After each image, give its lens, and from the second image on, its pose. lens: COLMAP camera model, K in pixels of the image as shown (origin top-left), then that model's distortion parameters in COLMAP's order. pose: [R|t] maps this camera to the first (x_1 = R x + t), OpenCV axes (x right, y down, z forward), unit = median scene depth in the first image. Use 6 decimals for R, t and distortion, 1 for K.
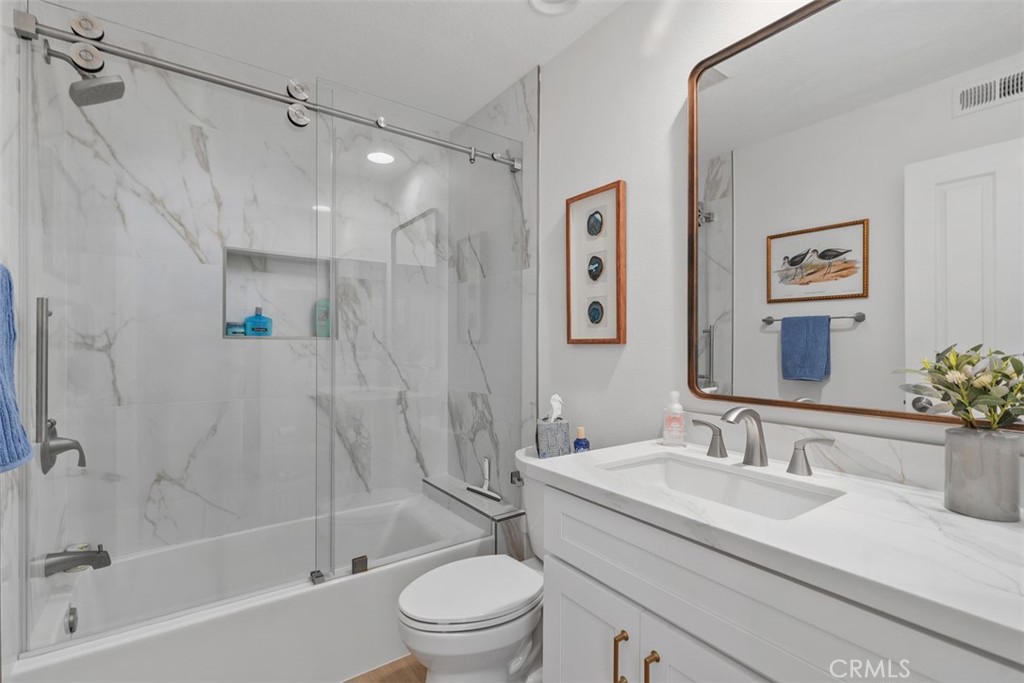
lens RADIAL K [[463.3, 0, 516.8], [0, 463.3, 345.5], [0, 0, 1]] dist [0.003037, -0.000019]
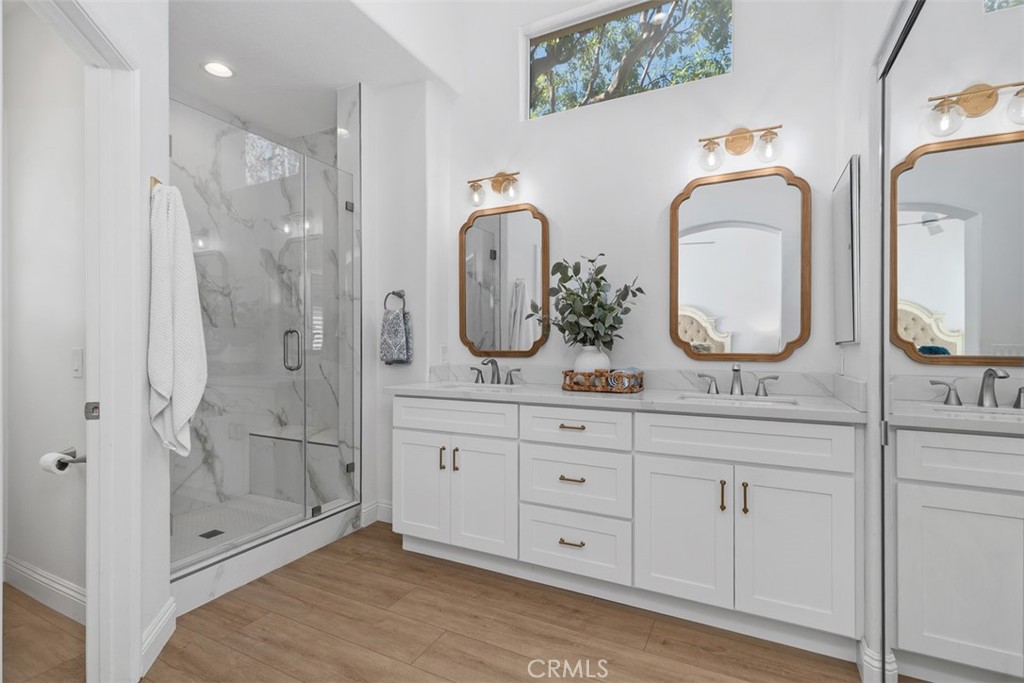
lens RADIAL K [[463.3, 0, 516.8], [0, 463.3, 345.5], [0, 0, 1]] dist [0.003037, -0.000019]
pose [[0.888410, -0.004647, 0.459027, -0.473208], [0.002676, 0.999984, 0.004944, 0.059298], [-0.459043, -0.003164, 0.888409, -1.165367]]
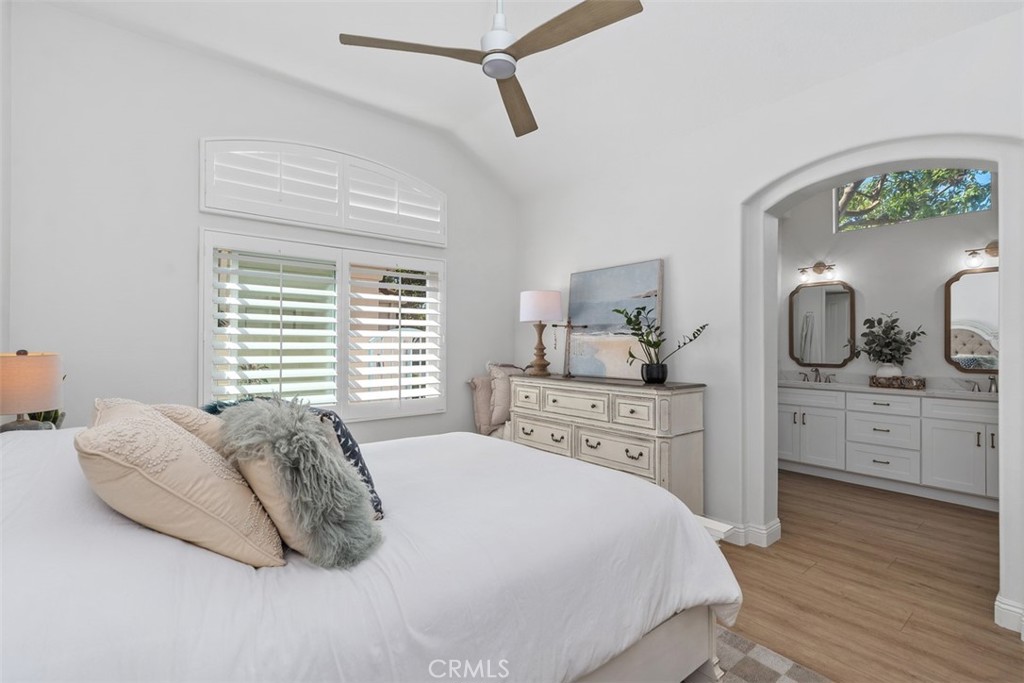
lens RADIAL K [[460.3, 0, 512.0], [0, 460.3, 341.5], [0, 0, 1]] dist [0.001092, -0.000056]
pose [[0.999247, 0.003053, 0.038669, -2.515185], [-0.002749, 0.999965, -0.007925, -0.068606], [-0.038692, 0.007813, 0.999221, -3.187347]]
